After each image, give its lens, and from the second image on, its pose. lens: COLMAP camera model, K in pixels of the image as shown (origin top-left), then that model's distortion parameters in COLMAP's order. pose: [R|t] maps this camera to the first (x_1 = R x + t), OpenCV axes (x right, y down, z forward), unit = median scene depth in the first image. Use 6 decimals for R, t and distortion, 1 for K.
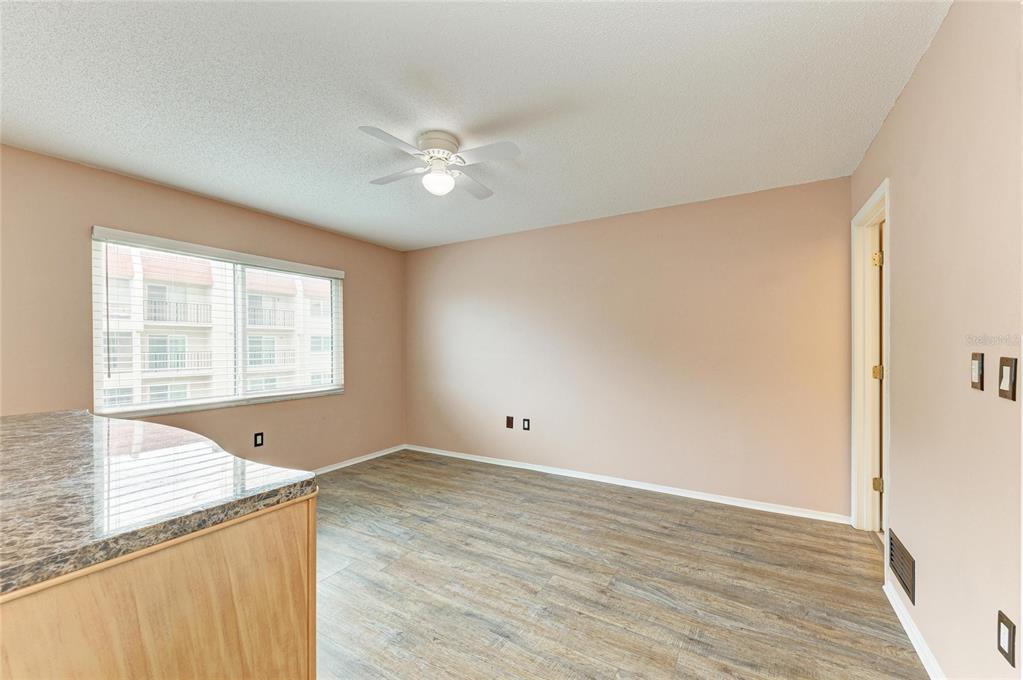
lens RADIAL K [[401.0, 0, 516.8], [0, 401.0, 346.0], [0, 0, 1]] dist [0.008477, -0.004905]
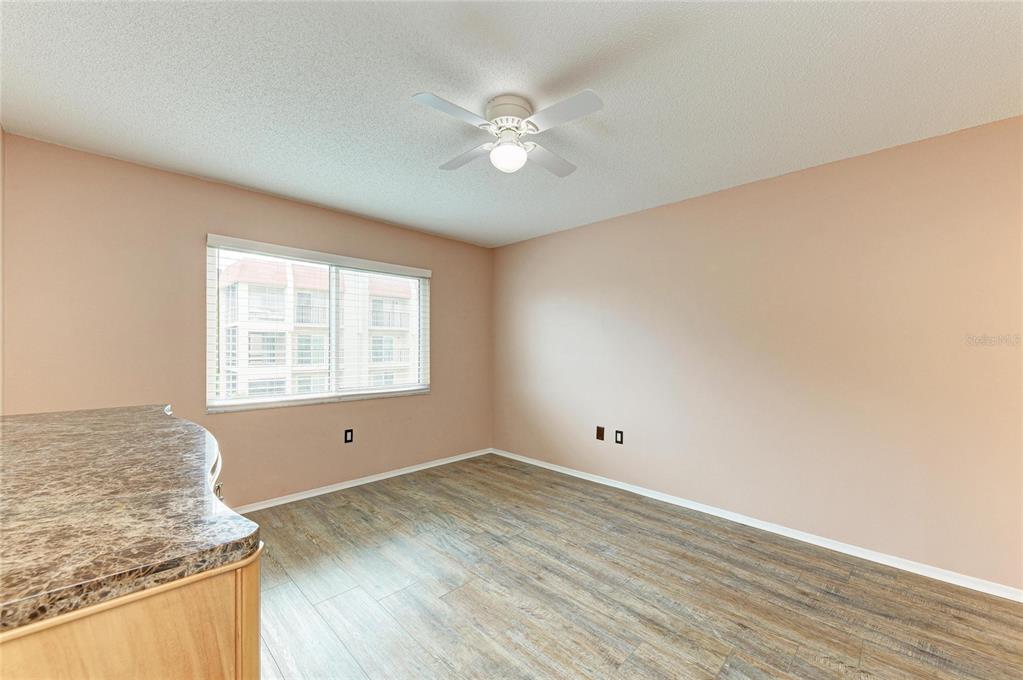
lens RADIAL K [[401.0, 0, 516.0], [0, 401.0, 346.5], [0, 0, 1]] dist [0.008477, -0.004905]
pose [[0.967949, 0.009240, -0.250976, 0.035185], [-0.009350, 0.999956, 0.000753, -0.000829], [0.250972, 0.001618, 0.967993, 0.144156]]
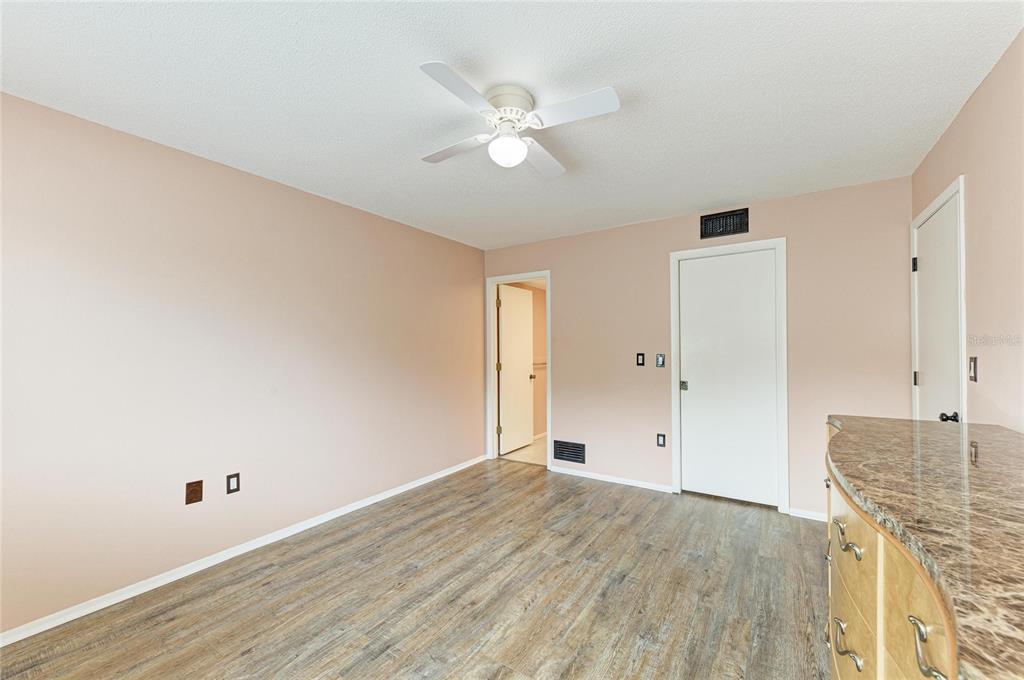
lens RADIAL K [[401.4, 0, 516.2], [0, 401.4, 342.3], [0, 0, 1]] dist [0.008477, -0.004905]
pose [[0.050923, 0.021434, 0.998473, -0.845424], [0.008871, 0.999721, -0.021913, -0.001815], [-0.998663, 0.009974, 0.050719, 0.797956]]
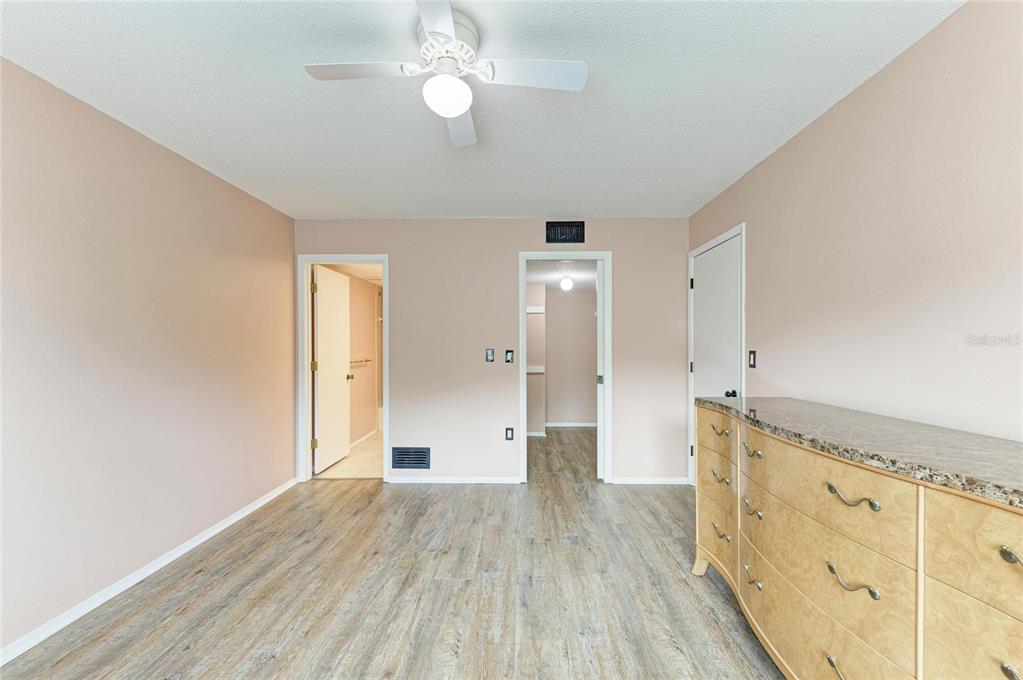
lens RADIAL K [[401.0, 0, 517.3], [0, 401.0, 343.7], [0, 0, 1]] dist [0.008477, -0.004905]
pose [[-0.495363, 0.009344, 0.868636, -0.689642], [0.006501, 0.999954, -0.007049, 0.000976], [-0.868662, 0.002156, -0.495401, 1.036910]]
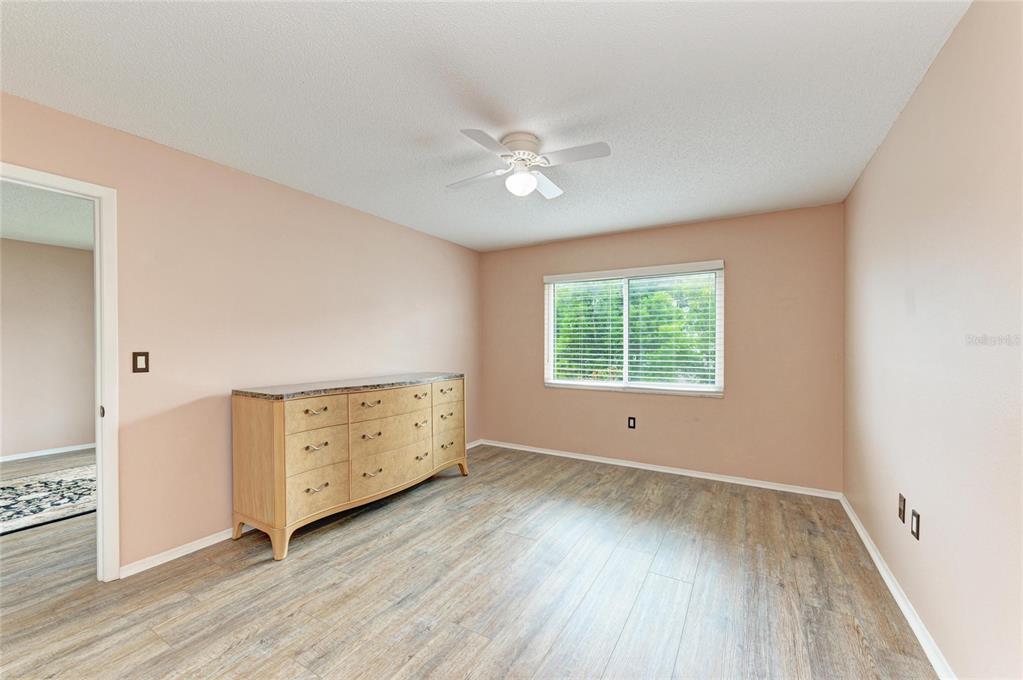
lens RADIAL K [[401.0, 0, 514.5], [0, 401.0, 340.1], [0, 0, 1]] dist [0.008477, -0.004905]
pose [[-0.003482, -0.004917, -0.999982, 0.694745], [-0.001146, 0.999987, -0.004914, -0.006441], [0.999993, 0.001128, -0.003488, 0.831409]]
